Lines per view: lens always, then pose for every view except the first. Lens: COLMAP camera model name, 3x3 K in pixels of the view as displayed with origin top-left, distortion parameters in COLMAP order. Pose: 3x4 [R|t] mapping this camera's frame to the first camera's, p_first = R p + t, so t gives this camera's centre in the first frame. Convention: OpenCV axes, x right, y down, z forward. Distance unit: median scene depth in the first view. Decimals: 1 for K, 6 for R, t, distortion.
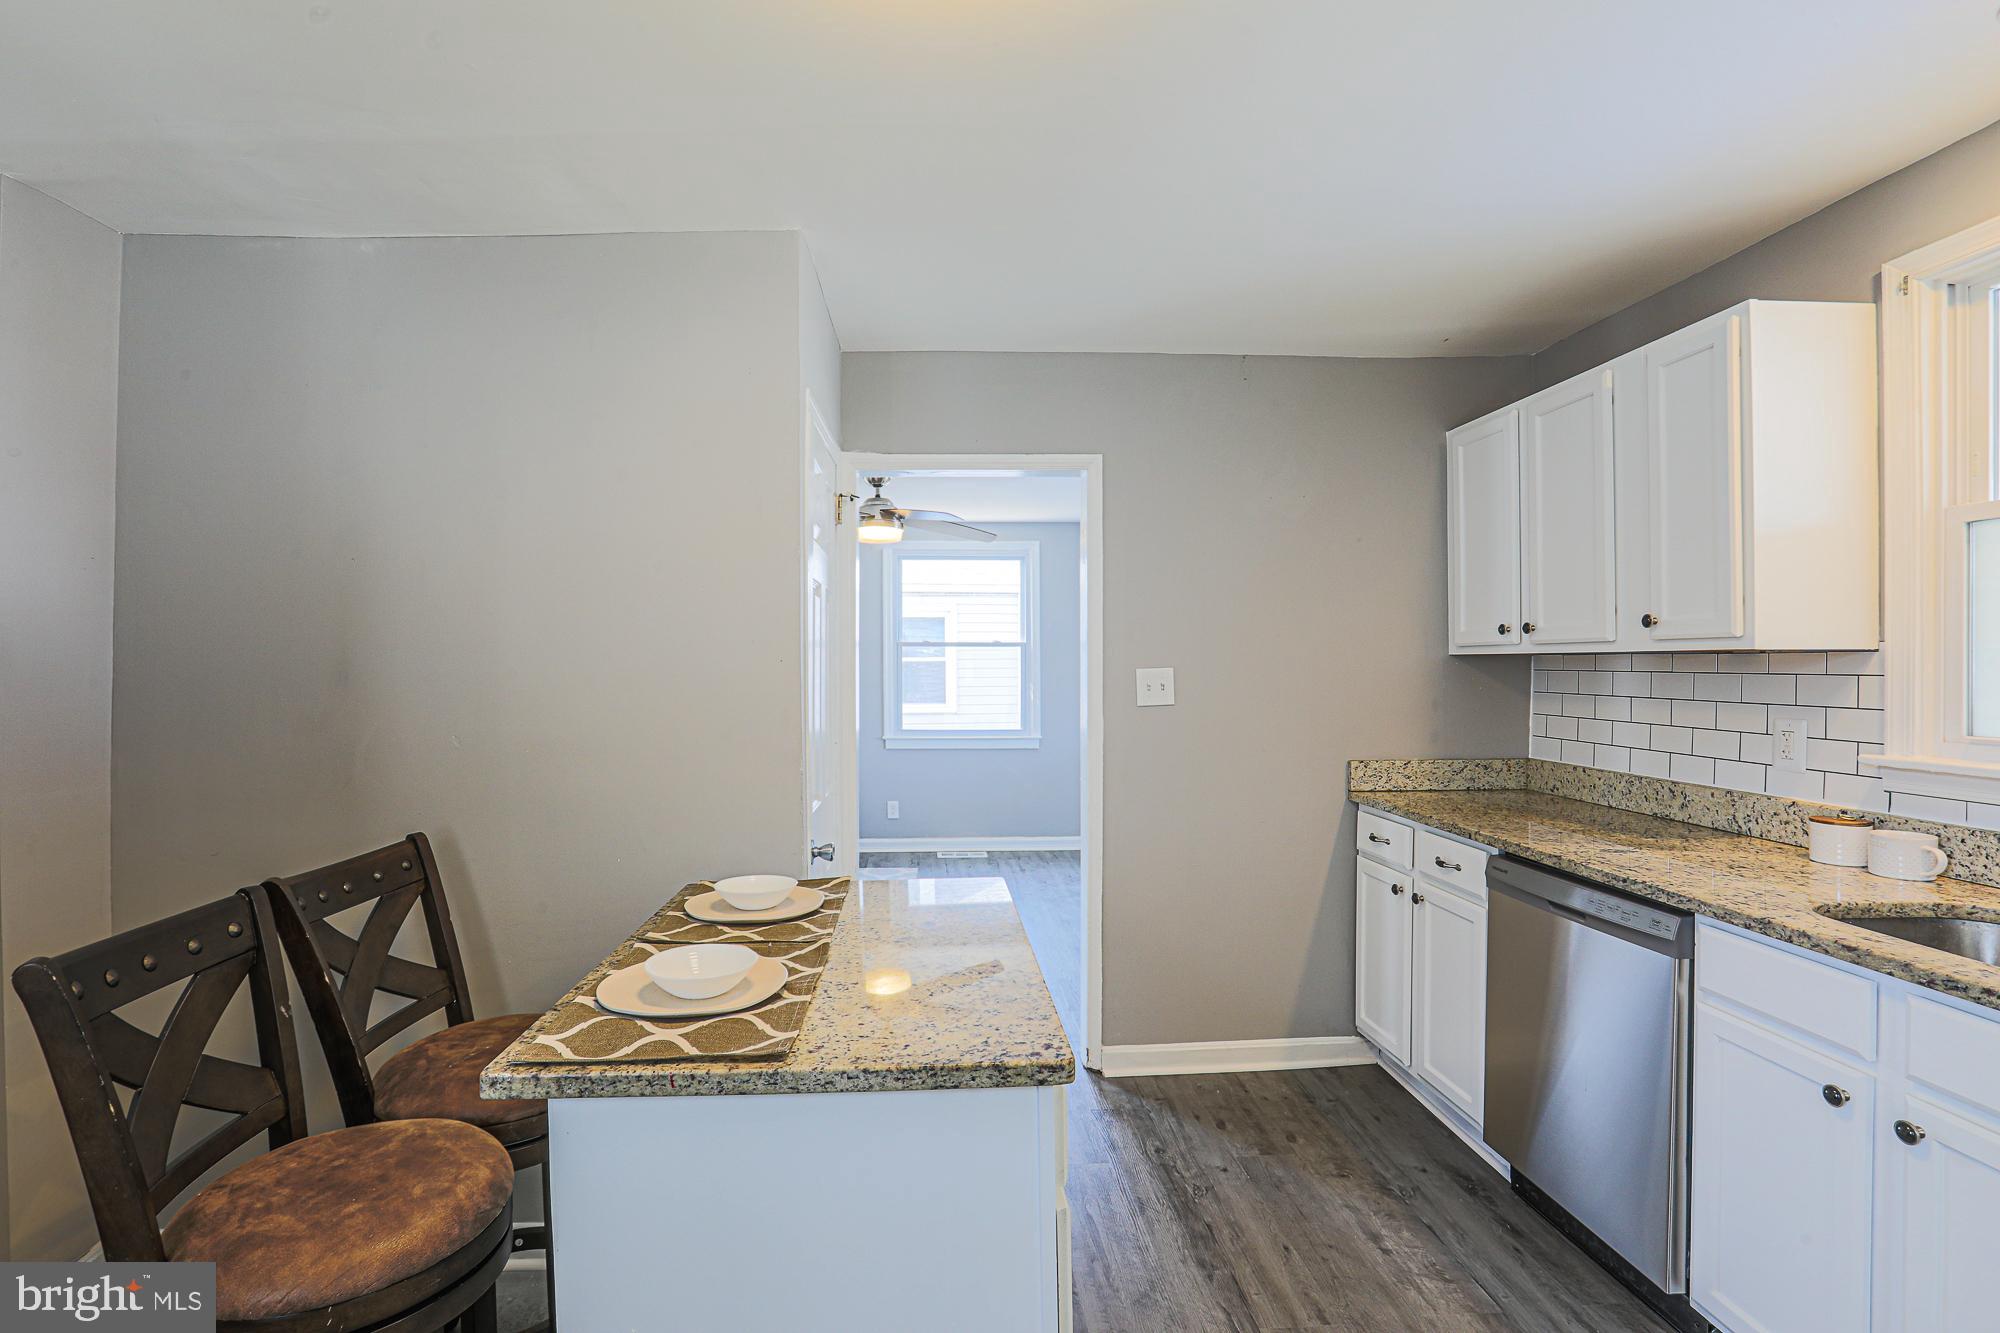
lens RADIAL K [[943.3, 0, 965.2], [0, 943.3, 664.4], [0, 0, 1]] dist [-0.003446, 0.000227]
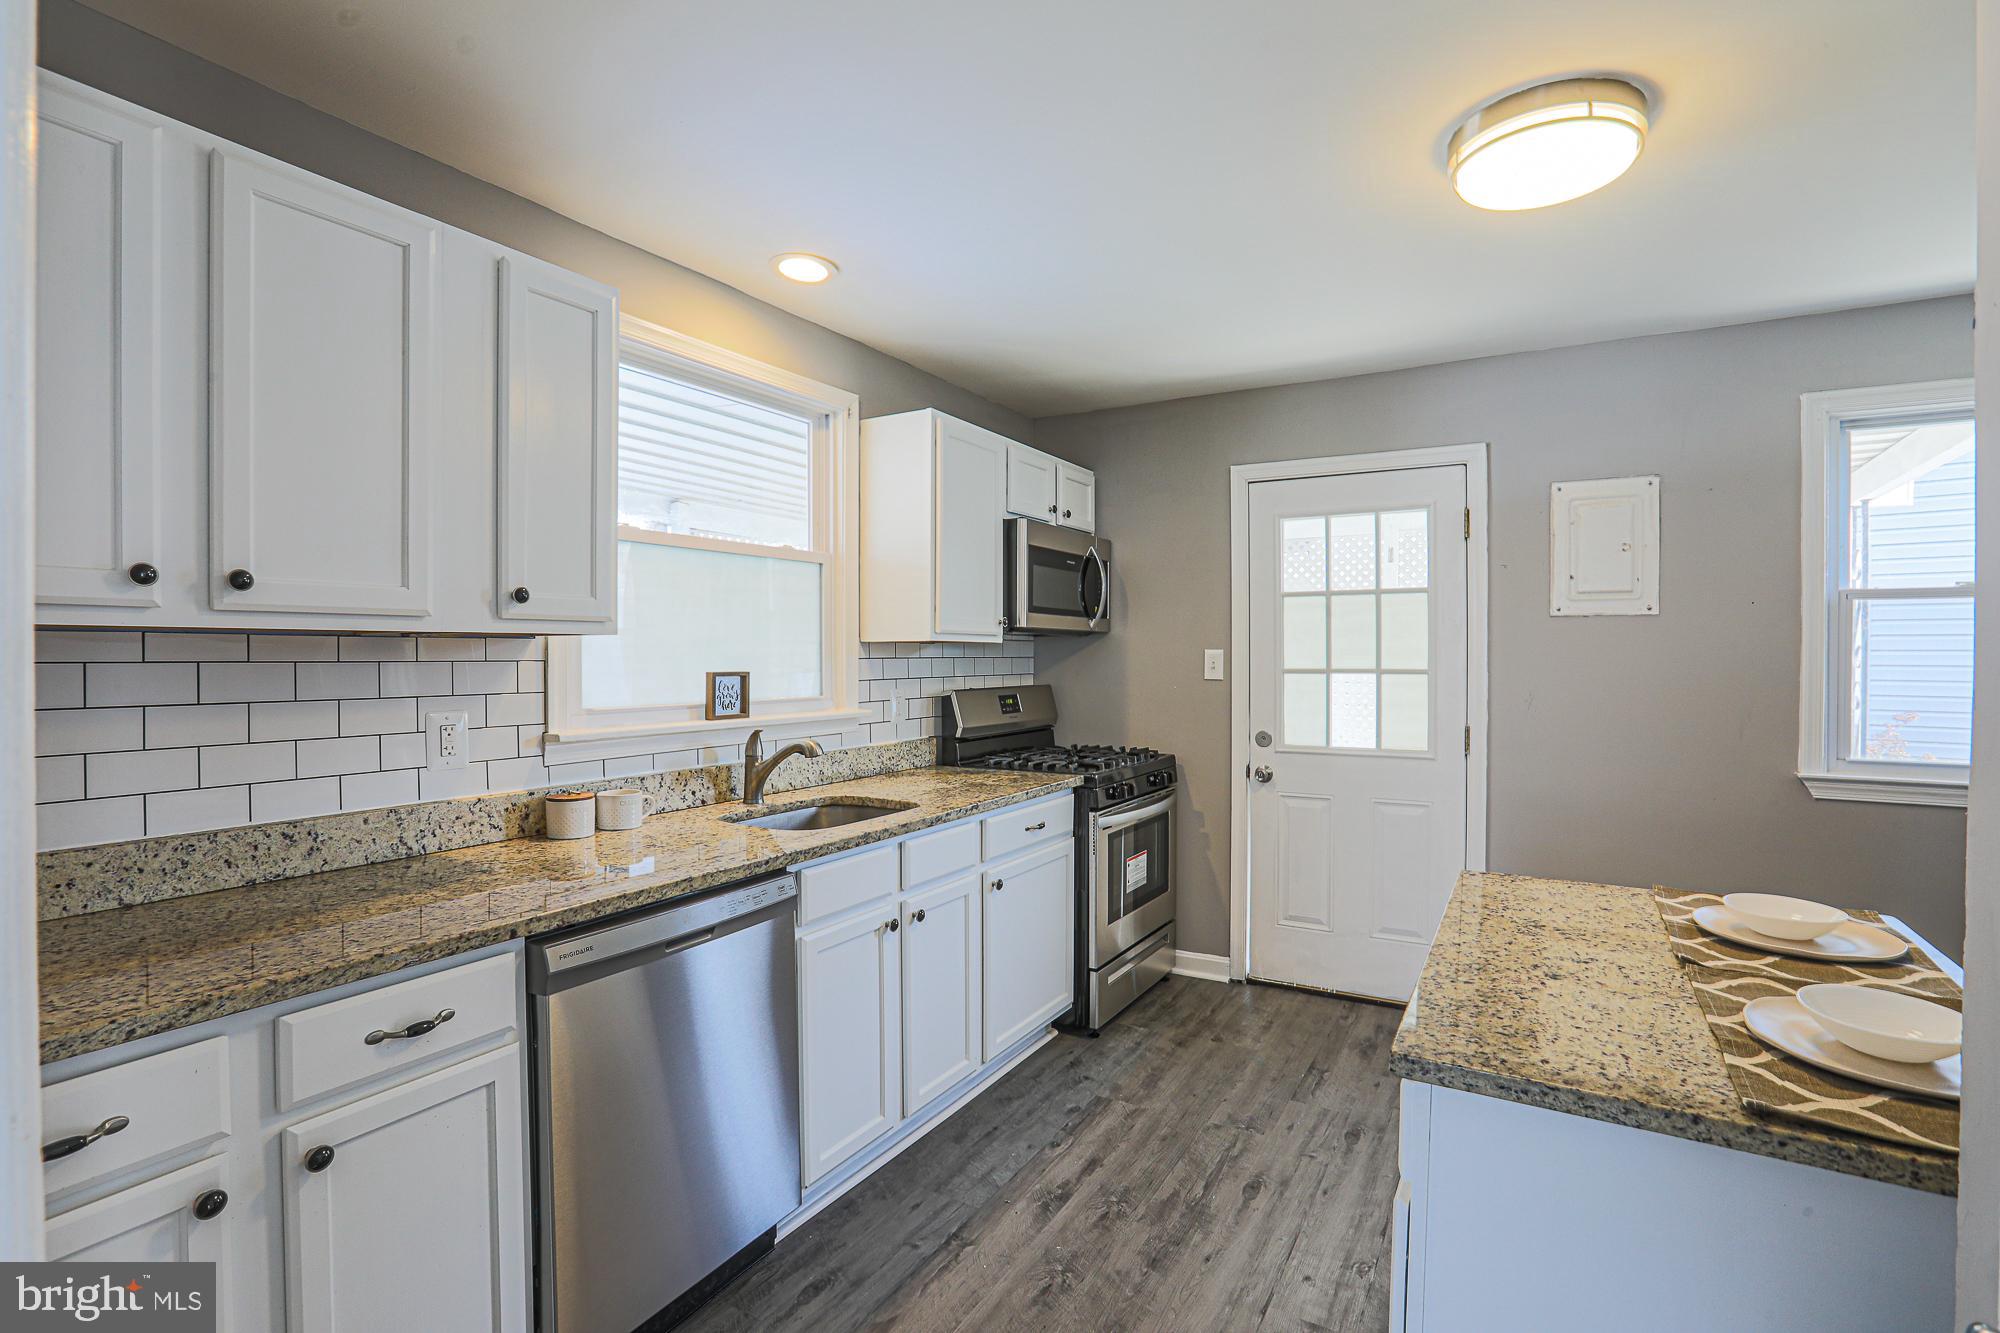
lens RADIAL K [[935.4, 0, 1030.1], [0, 935.4, 656.6], [0, 0, 1]] dist [-0.058611, 0.019392]
pose [[-0.848740, 0.001608, 0.528807, -0.051394], [0.003808, 0.999988, 0.003071, 0.004985], [-0.528796, 0.004621, -0.848736, 1.301728]]
